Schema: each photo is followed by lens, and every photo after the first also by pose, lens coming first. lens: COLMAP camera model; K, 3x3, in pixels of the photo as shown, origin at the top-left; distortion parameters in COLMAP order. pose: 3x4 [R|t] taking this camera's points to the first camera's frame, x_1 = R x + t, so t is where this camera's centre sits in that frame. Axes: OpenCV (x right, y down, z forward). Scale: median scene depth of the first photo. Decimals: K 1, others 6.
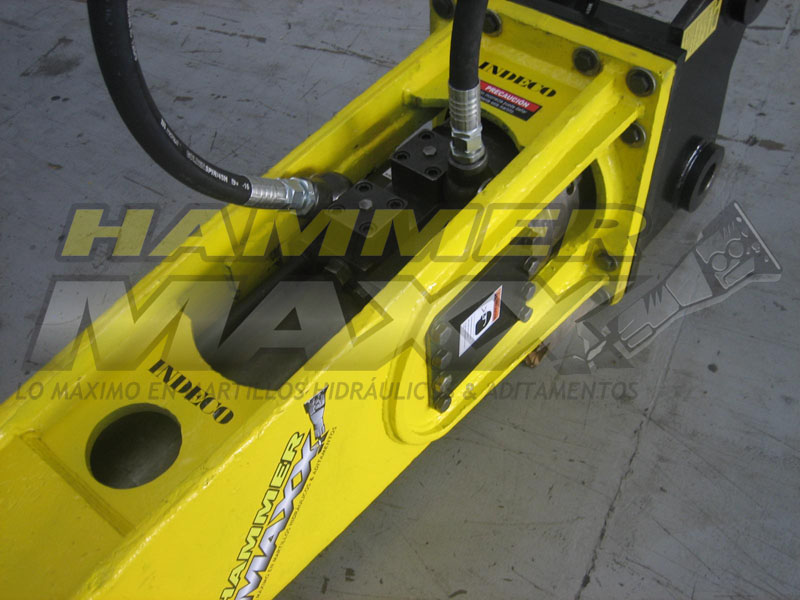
lens RADIAL K [[818.5, 0, 400.0], [0, 818.5, 300.0], [0, 0, 1]] dist [-0.136736, 0.006785]
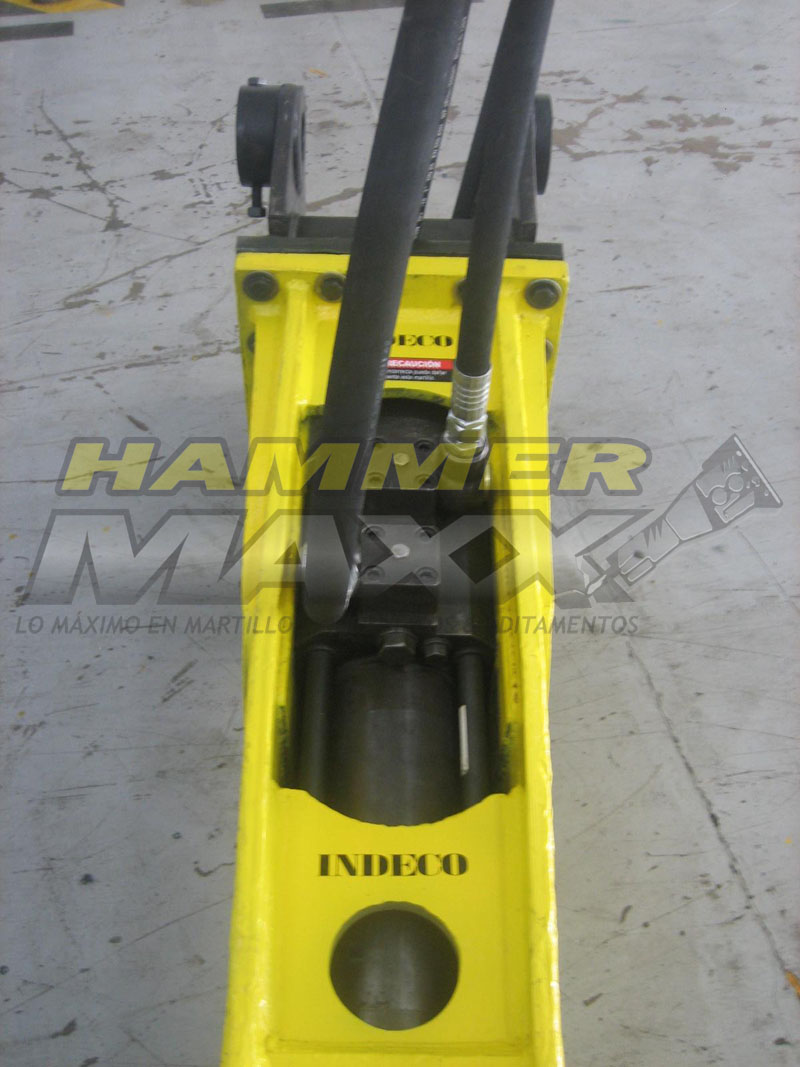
lens RADIAL K [[1091.6, 0, 400.0], [0, 1091.6, 533.5], [0, 0, 1]] dist [-0.136736, 0.006785]
pose [[0.777087, -0.425850, 0.463452, -0.468420], [0.441056, 0.893753, 0.081705, -0.193859], [-0.449006, 0.140916, 0.882347, 0.050705]]
